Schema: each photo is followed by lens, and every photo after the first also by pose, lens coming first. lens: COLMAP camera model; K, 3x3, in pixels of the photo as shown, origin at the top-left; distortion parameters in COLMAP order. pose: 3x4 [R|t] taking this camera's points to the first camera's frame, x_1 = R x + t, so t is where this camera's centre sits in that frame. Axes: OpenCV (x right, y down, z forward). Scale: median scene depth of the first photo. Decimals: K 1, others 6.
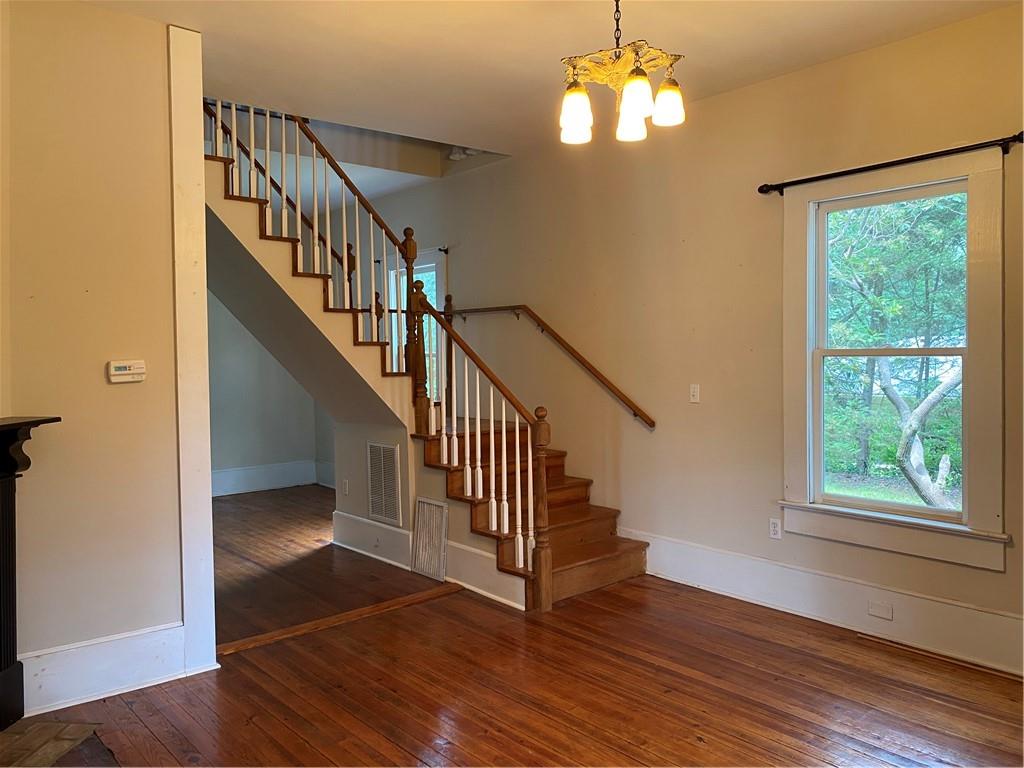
lens RADIAL K [[786.1, 0, 510.7], [0, 786.1, 374.9], [0, 0, 1]] dist [0.029522, -0.006762]
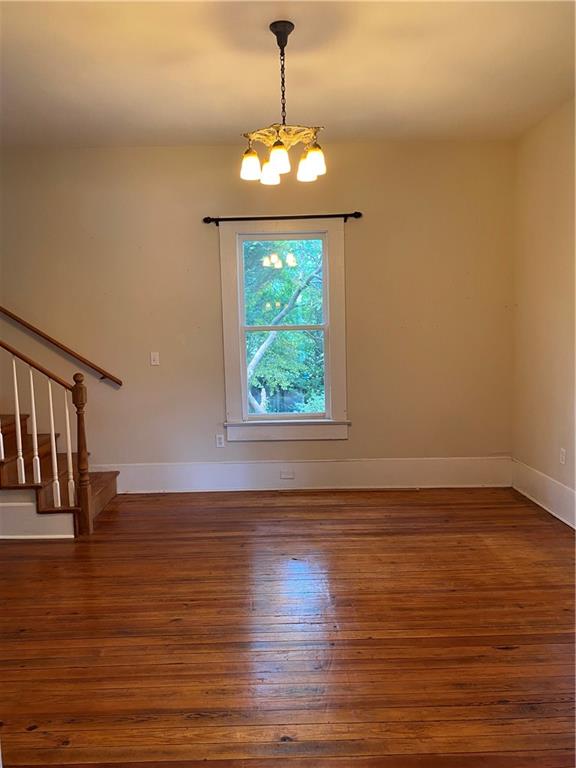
lens RADIAL K [[579.3, 0, 288.0], [0, 579.3, 384.0], [0, 0, 1]] dist [0.006594, -0.001387]
pose [[0.648591, -0.079321, 0.756992, -0.460550], [0.040076, 0.996734, 0.070106, 0.006573], [-0.760081, -0.015133, 0.649652, 0.159280]]
